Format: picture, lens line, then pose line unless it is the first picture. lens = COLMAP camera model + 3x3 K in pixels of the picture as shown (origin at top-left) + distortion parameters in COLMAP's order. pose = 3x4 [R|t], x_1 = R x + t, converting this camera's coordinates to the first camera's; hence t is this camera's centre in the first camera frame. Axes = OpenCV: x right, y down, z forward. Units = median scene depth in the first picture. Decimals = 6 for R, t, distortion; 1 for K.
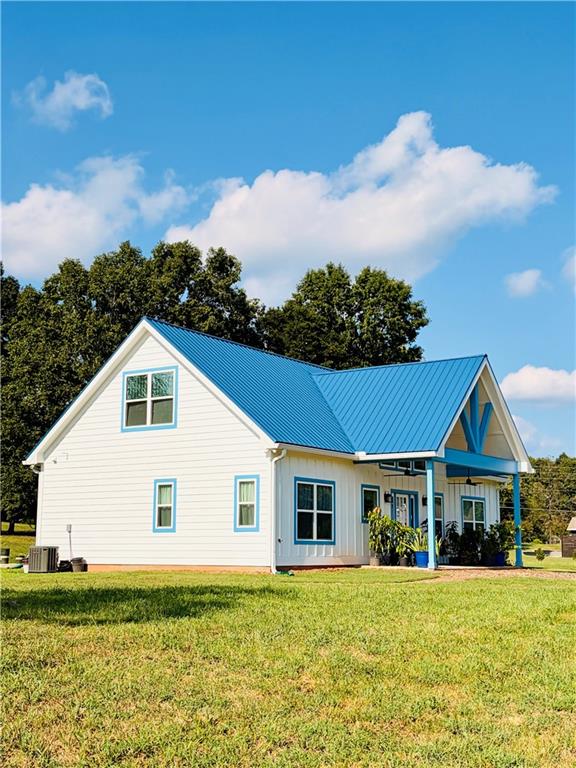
lens RADIAL K [[1026.8, 0, 288.0], [0, 1026.8, 384.0], [0, 0, 1]] dist [-0.002452, -0.001791]
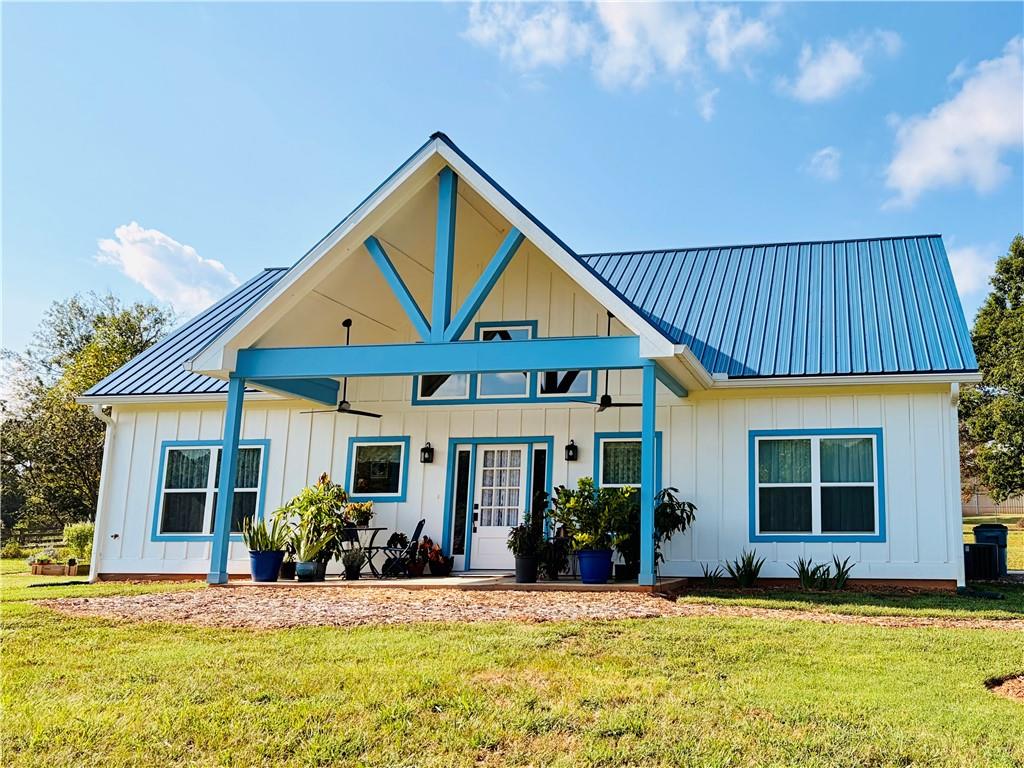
lens RADIAL K [[864.4, 0, 512.0], [0, 864.4, 384.0], [0, 0, 1]] dist [-0.001155, -0.000238]
pose [[0.394963, -0.178256, -0.901237, 0.510920], [0.146419, 0.980670, -0.129799, 0.132759], [0.906954, -0.080692, 0.413429, 0.804791]]
